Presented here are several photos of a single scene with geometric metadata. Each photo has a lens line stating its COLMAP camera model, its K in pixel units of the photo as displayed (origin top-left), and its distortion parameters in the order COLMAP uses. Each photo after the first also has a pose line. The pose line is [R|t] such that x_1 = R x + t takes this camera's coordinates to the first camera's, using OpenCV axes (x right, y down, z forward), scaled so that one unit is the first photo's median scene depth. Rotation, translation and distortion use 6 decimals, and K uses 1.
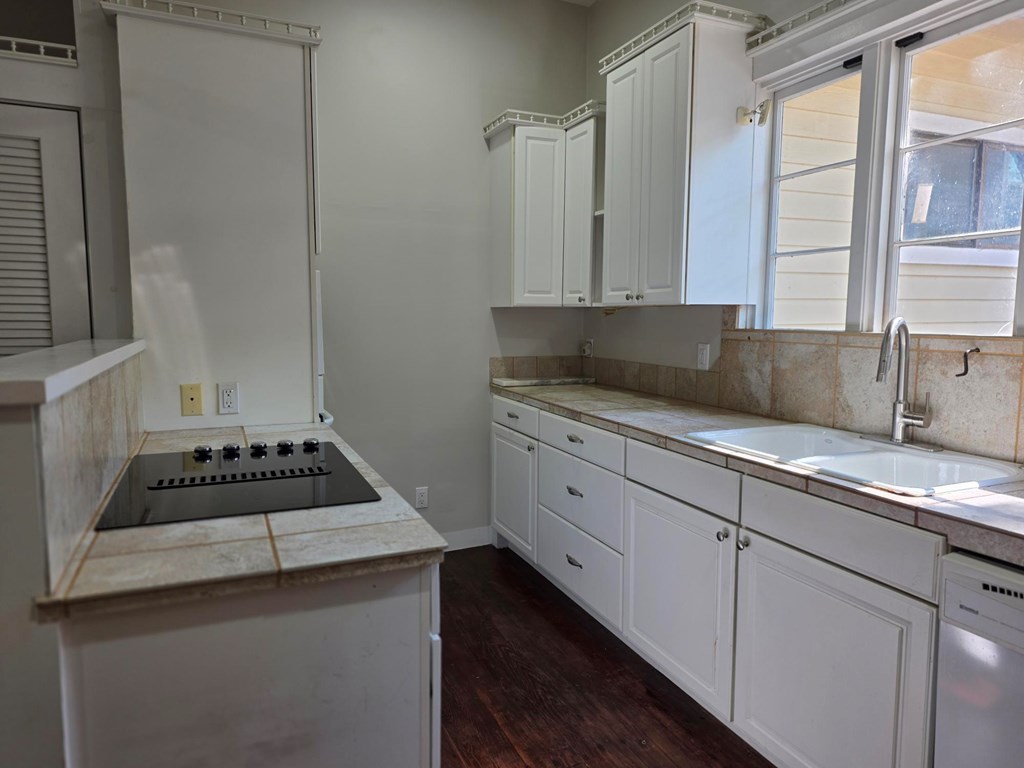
lens RADIAL K [[679.5, 0, 511.1], [0, 679.5, 385.4], [0, 0, 1]] dist [0.016933, -0.004939]
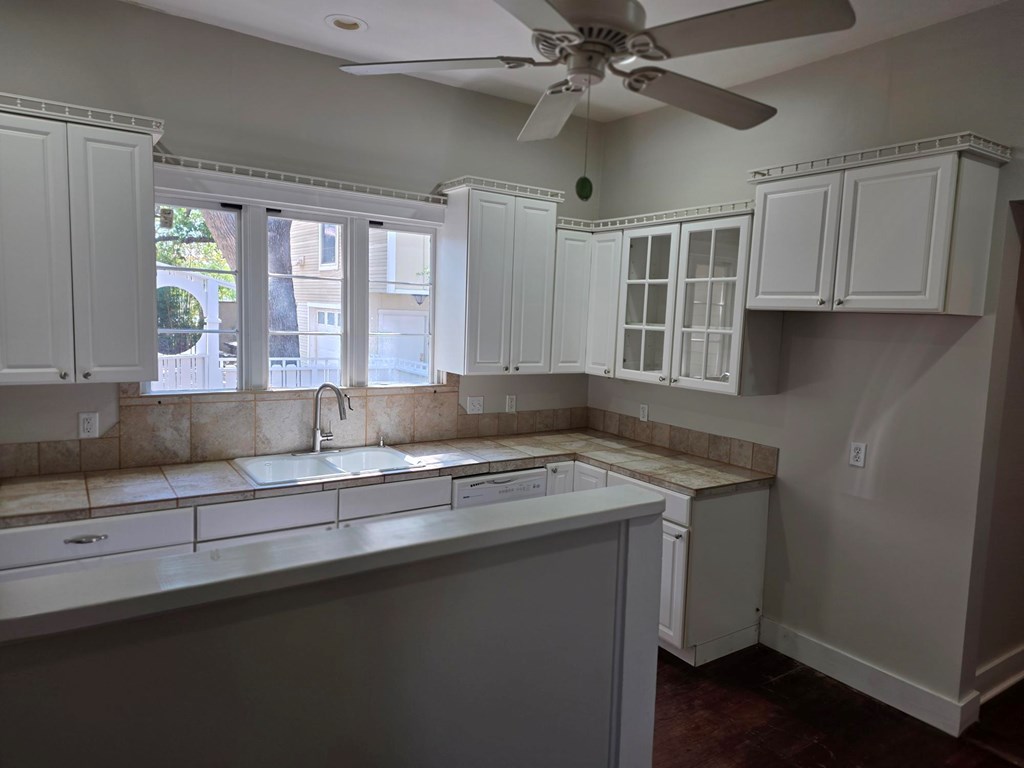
lens RADIAL K [[679.5, 0, 511.4], [0, 679.5, 382.4], [0, 0, 1]] dist [0.016933, -0.004939]
pose [[-0.198865, -0.114393, 0.973328, -0.951772], [0.064691, 0.989466, 0.129507, -0.225793], [-0.977889, 0.088720, -0.189370, 0.649024]]
